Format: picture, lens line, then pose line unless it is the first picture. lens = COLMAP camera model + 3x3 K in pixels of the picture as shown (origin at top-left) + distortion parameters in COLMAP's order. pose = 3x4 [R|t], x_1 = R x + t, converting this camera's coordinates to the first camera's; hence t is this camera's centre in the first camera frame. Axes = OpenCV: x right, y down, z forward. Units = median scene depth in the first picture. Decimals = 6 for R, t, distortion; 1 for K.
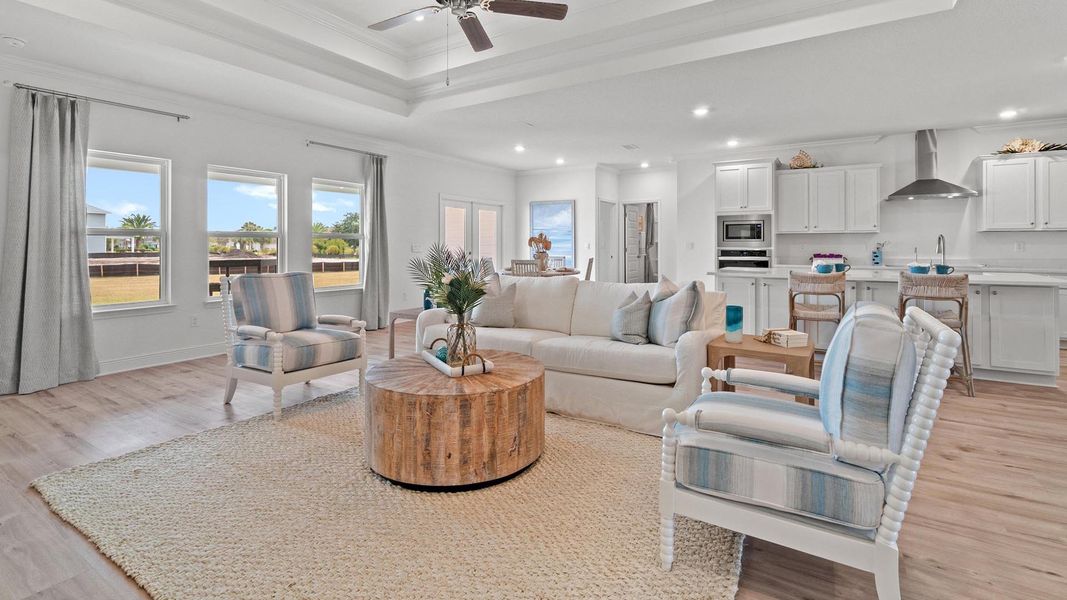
lens RADIAL K [[482.2, 0, 537.8], [0, 482.2, 247.7], [0, 0, 1]] dist [-0.001984, -0.000429]
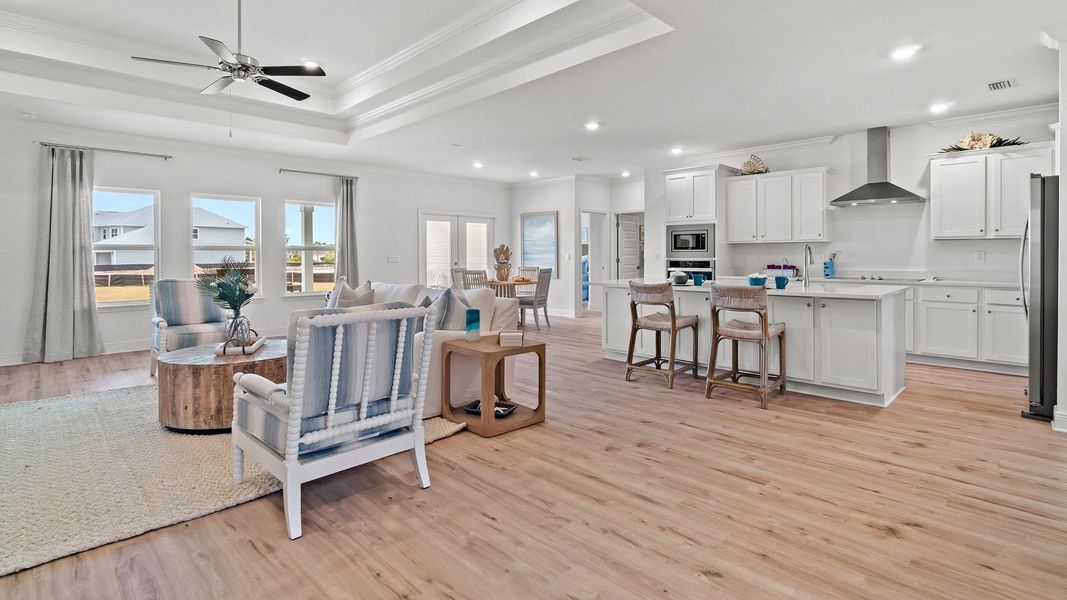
lens RADIAL K [[508.0, 0, 536.6], [0, 508.0, 262.9], [0, 0, 1]] dist [-0.003555, -0.000466]
pose [[0.974029, 0.001198, -0.226422, 0.383664], [0.000911, 0.999957, 0.009207, -0.000769], [0.226423, -0.009174, 0.973986, -0.067540]]
